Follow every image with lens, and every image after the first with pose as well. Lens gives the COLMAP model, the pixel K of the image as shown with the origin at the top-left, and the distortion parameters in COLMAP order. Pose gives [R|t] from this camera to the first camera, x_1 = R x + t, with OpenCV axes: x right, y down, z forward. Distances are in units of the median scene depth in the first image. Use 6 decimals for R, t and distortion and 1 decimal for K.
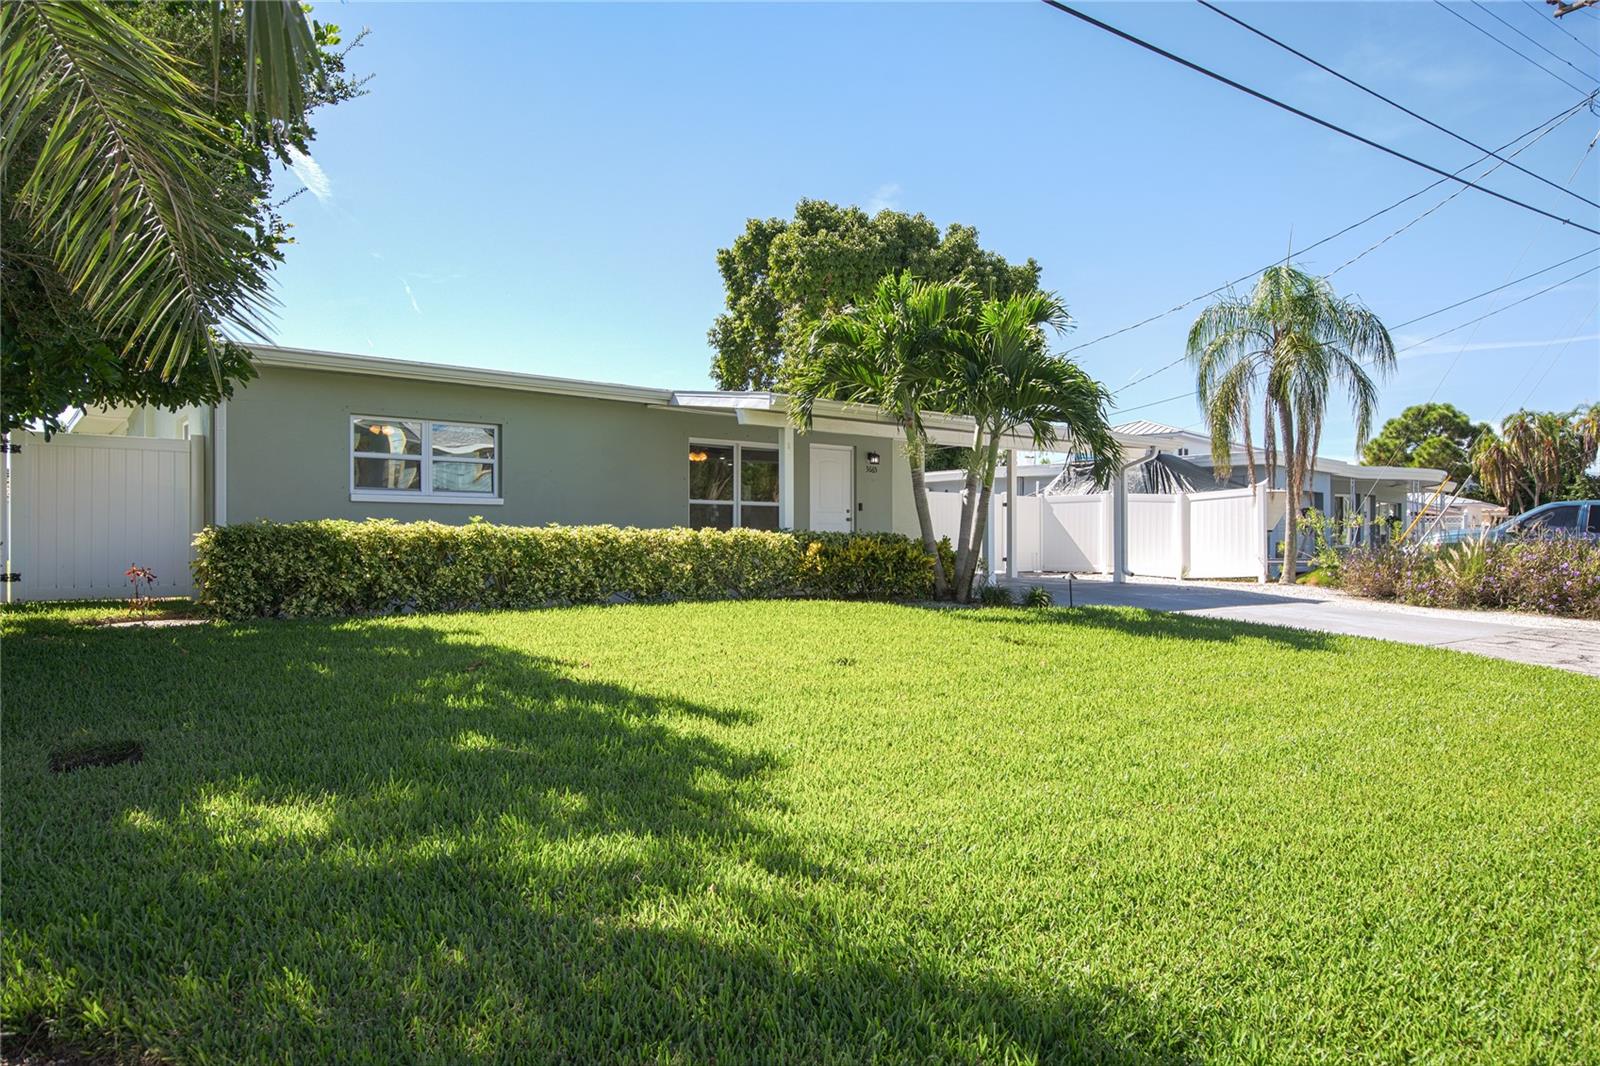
lens RADIAL K [[1053.0, 0, 800.0], [0, 1053.0, 533.0], [0, 0, 1]] dist [0.000194, -0.000170]
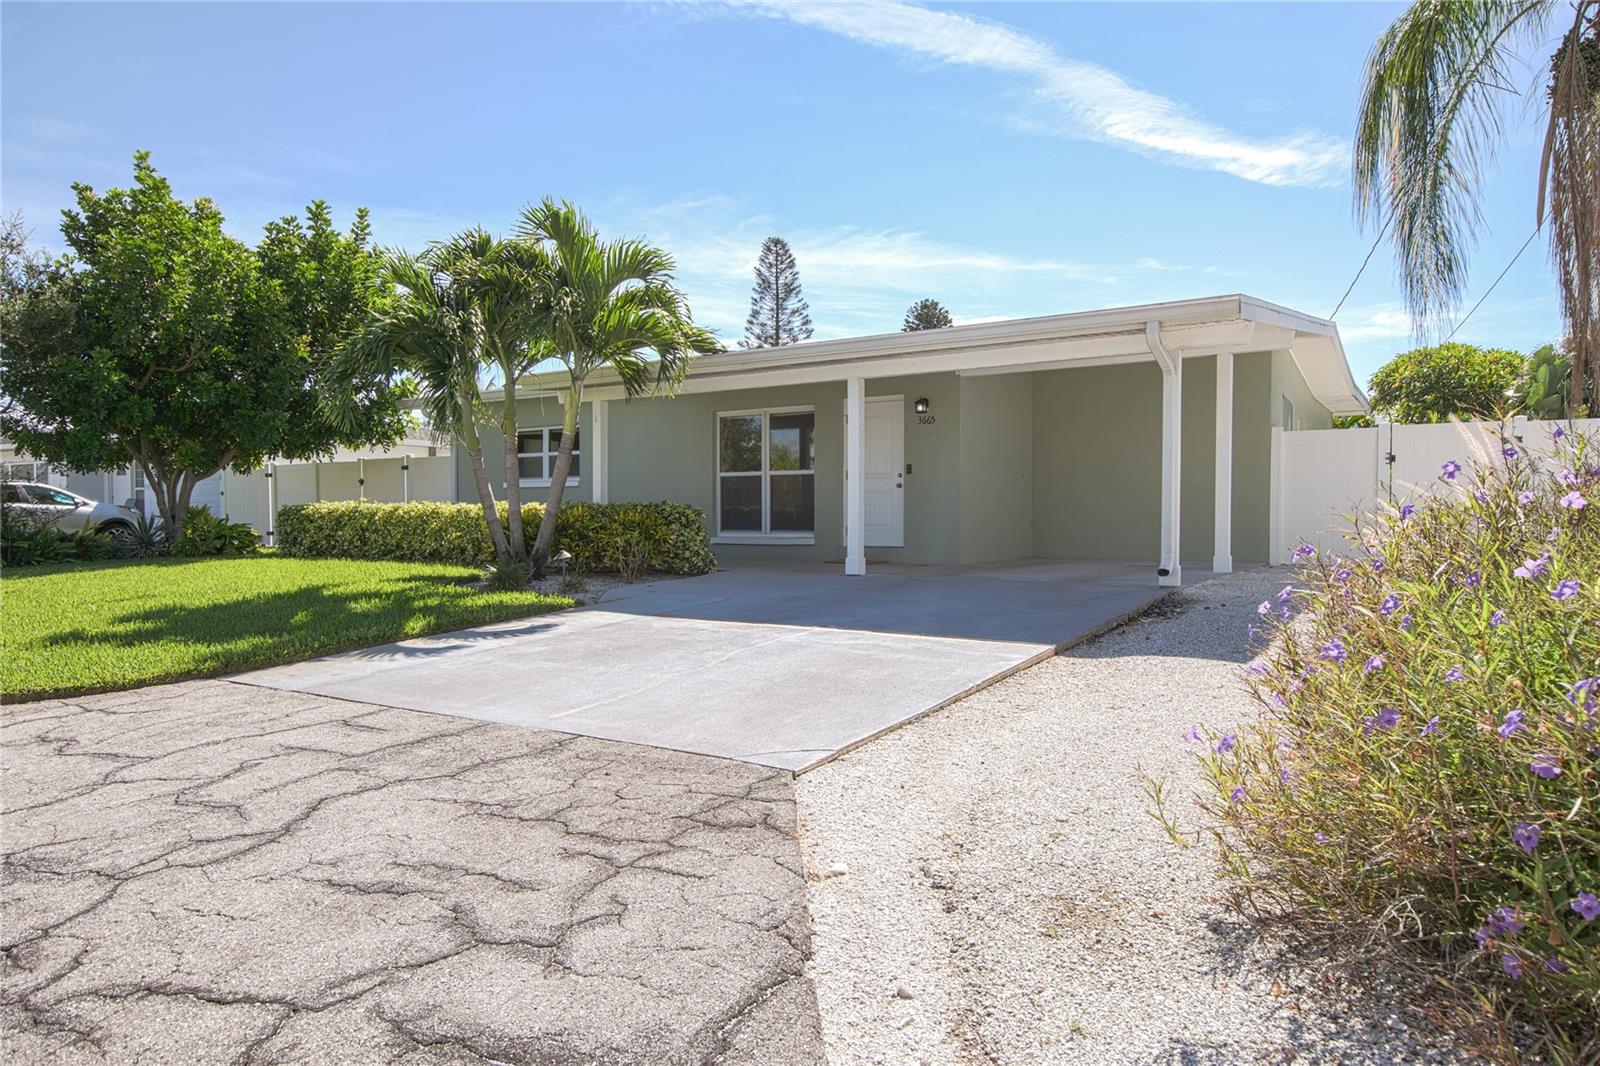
lens RADIAL K [[980.9, 0, 800.0], [0, 980.9, 533.0], [0, 0, 1]] dist [0.027624, -0.000914]
pose [[0.338281, 0.010122, -0.940991, 0.804821], [0.008603, 0.999867, 0.013848, 0.014105], [0.941006, -0.012780, 0.338149, 0.737112]]
